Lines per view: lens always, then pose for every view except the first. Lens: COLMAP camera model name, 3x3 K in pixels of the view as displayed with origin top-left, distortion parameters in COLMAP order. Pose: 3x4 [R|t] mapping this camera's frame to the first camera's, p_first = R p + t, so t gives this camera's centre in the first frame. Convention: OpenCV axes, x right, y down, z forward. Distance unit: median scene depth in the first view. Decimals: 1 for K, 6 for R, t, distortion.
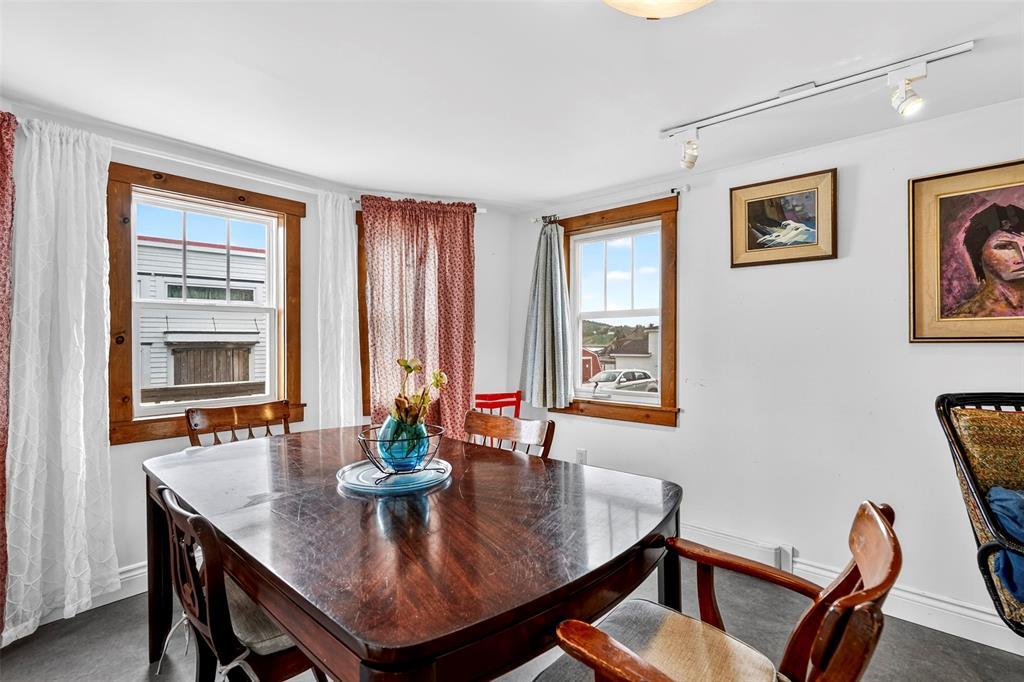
lens RADIAL K [[482.7, 0, 505.0], [0, 482.7, 346.7], [0, 0, 1]] dist [-0.003260, 0.001418]
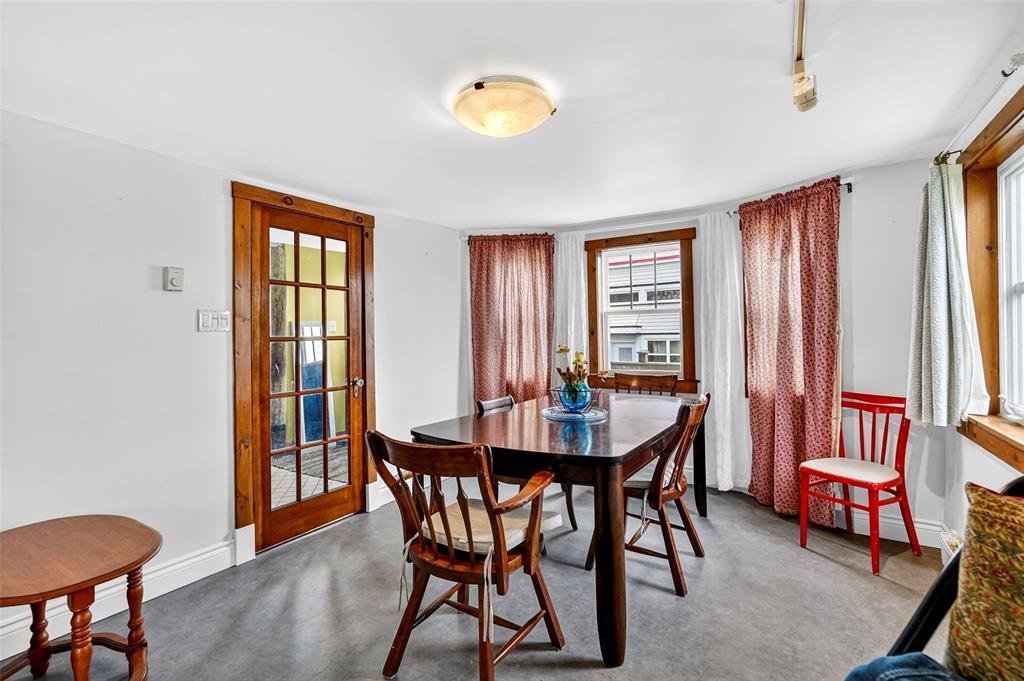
lens RADIAL K [[482.7, 0, 505.0], [0, 482.7, 346.2], [0, 0, 1]] dist [-0.003260, 0.001418]
pose [[0.131810, 0.025586, -0.990945, 0.792580], [-0.000475, 0.999668, 0.025748, -0.007774], [0.991275, -0.002923, 0.131779, 0.303987]]
